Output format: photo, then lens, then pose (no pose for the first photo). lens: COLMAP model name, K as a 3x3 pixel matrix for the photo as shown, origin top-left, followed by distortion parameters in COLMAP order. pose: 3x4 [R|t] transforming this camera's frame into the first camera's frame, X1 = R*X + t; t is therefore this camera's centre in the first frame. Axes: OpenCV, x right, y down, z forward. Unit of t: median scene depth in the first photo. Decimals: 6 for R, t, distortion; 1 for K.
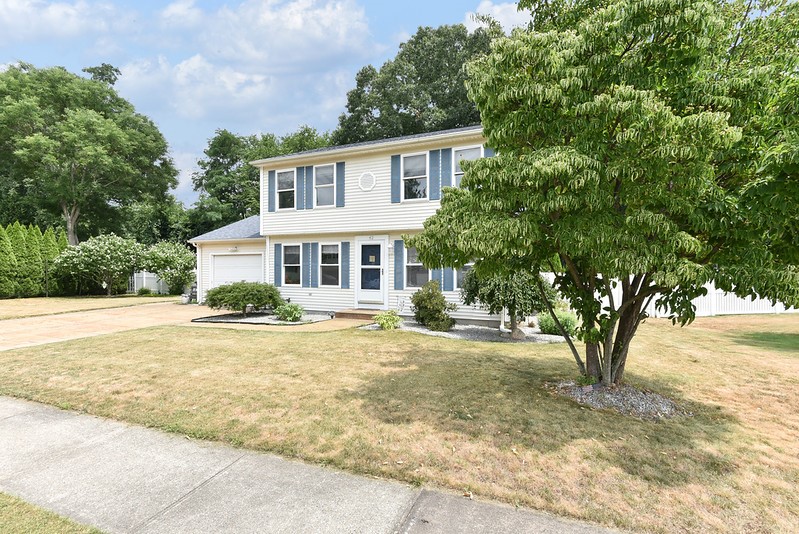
lens RADIAL K [[335.8, 0, 401.6], [0, 335.8, 265.9], [0, 0, 1]] dist [0.025401, -0.000053]
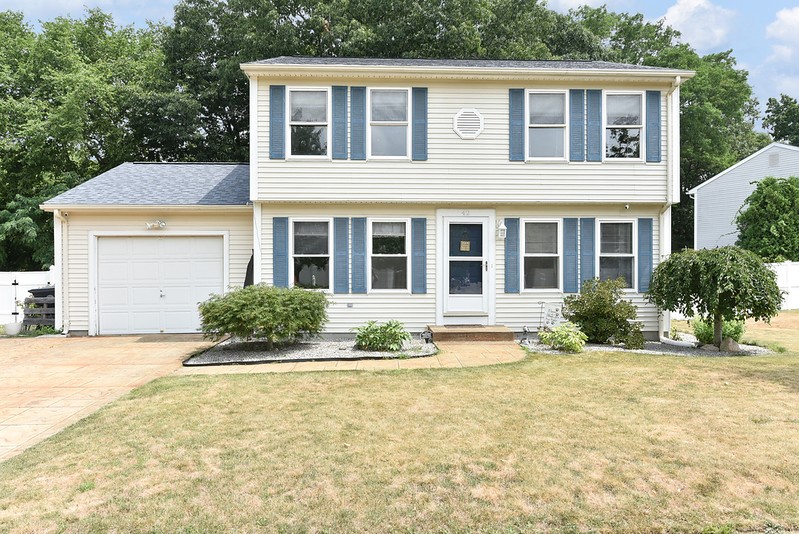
lens RADIAL K [[491.1, 0, 397.5], [0, 491.1, 264.2], [0, 0, 1]] dist [-0.001482, 0.005694]
pose [[0.919894, -0.001645, 0.392164, -0.567891], [-0.001041, 0.999977, 0.006635, 0.007115], [-0.392167, -0.006512, 0.919871, 0.192683]]
